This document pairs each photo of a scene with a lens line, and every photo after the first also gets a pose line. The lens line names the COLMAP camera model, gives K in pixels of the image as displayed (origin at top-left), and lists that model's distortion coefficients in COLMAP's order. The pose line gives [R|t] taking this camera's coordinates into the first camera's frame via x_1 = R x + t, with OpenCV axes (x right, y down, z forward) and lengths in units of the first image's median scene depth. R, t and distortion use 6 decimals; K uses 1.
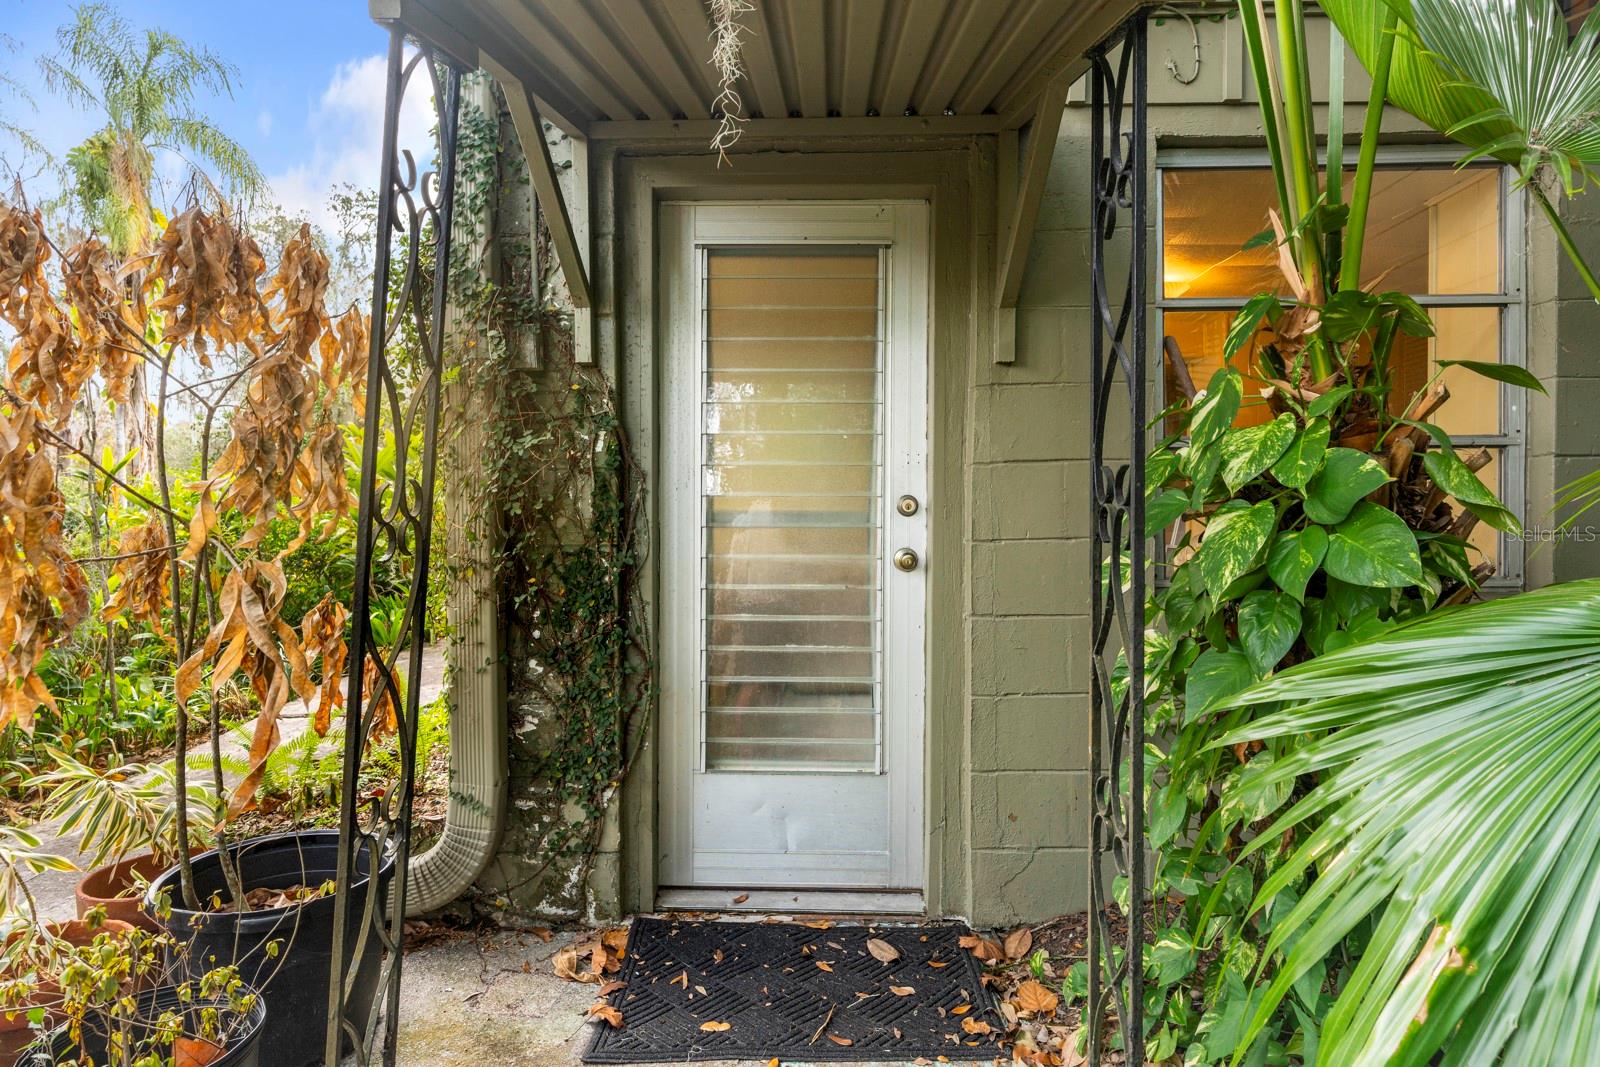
lens RADIAL K [[910.7, 0, 800.6], [0, 910.7, 533.6], [0, 0, 1]] dist [0.000889, 0.000471]
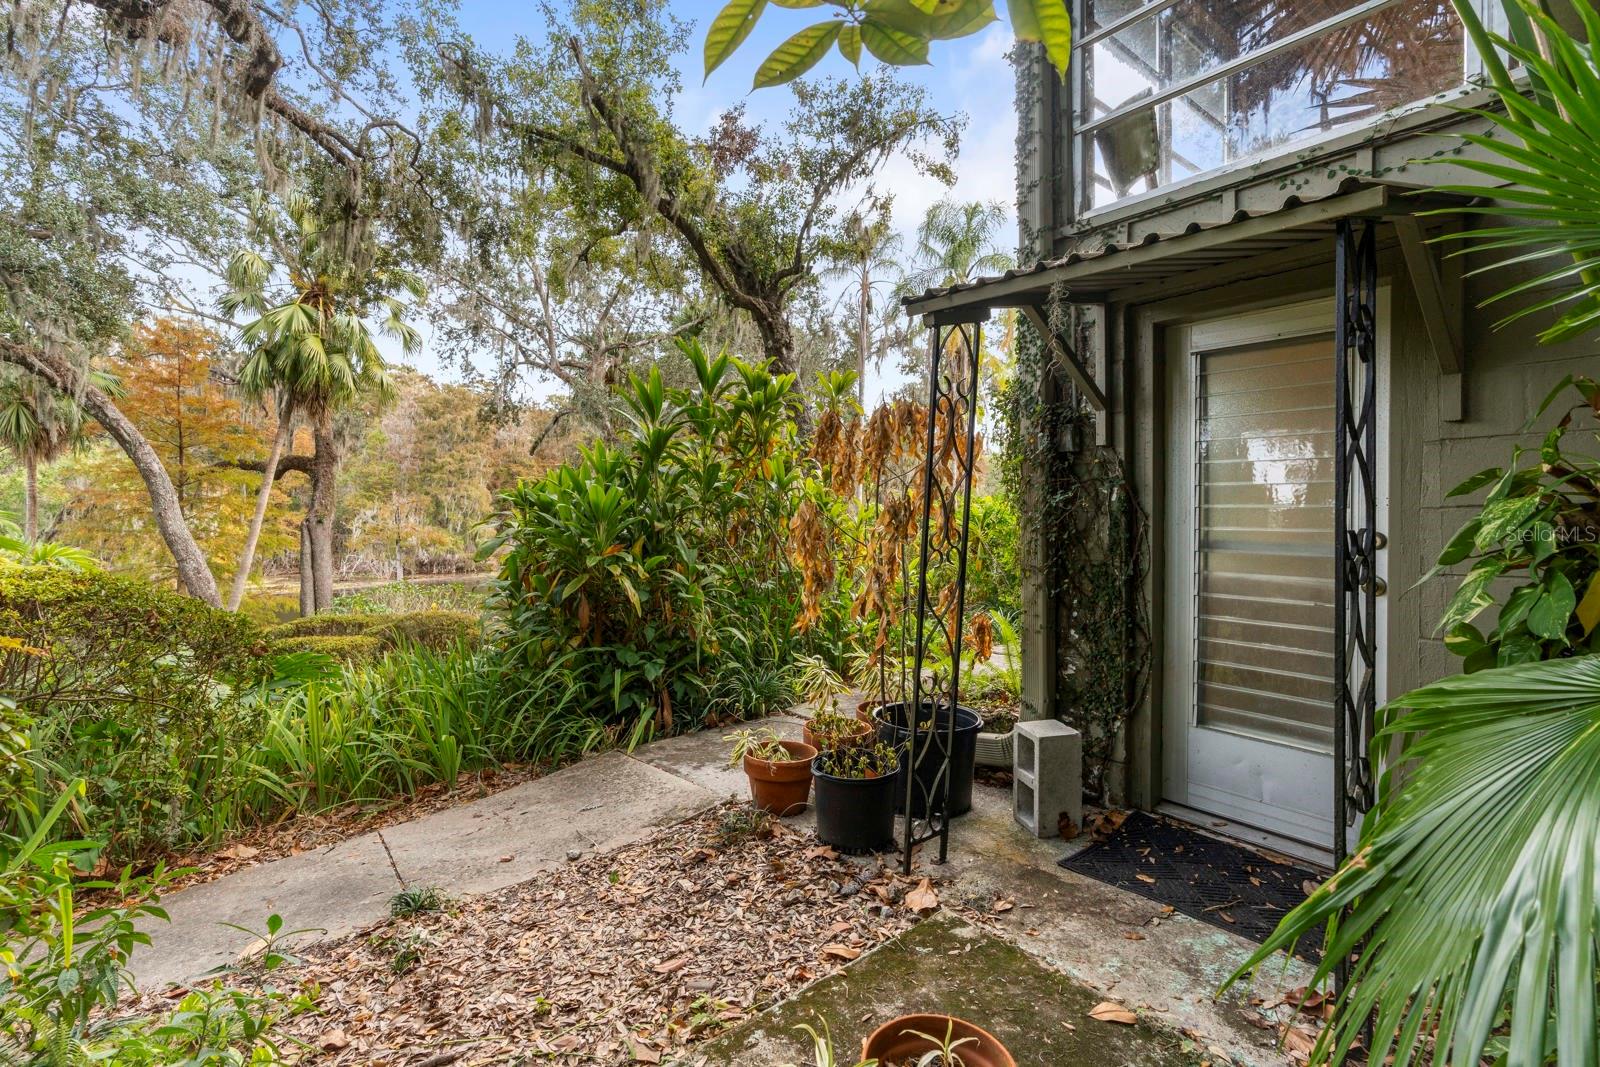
lens RADIAL K [[731.6, 0, 796.6], [0, 731.6, 525.6], [0, 0, 1]] dist [-0.011959, 0.004024]
pose [[0.645224, 0.016117, -0.763823, 0.374503], [-0.022303, 0.999749, 0.002256, -0.037573], [0.763668, 0.015580, 0.645421, -0.209497]]
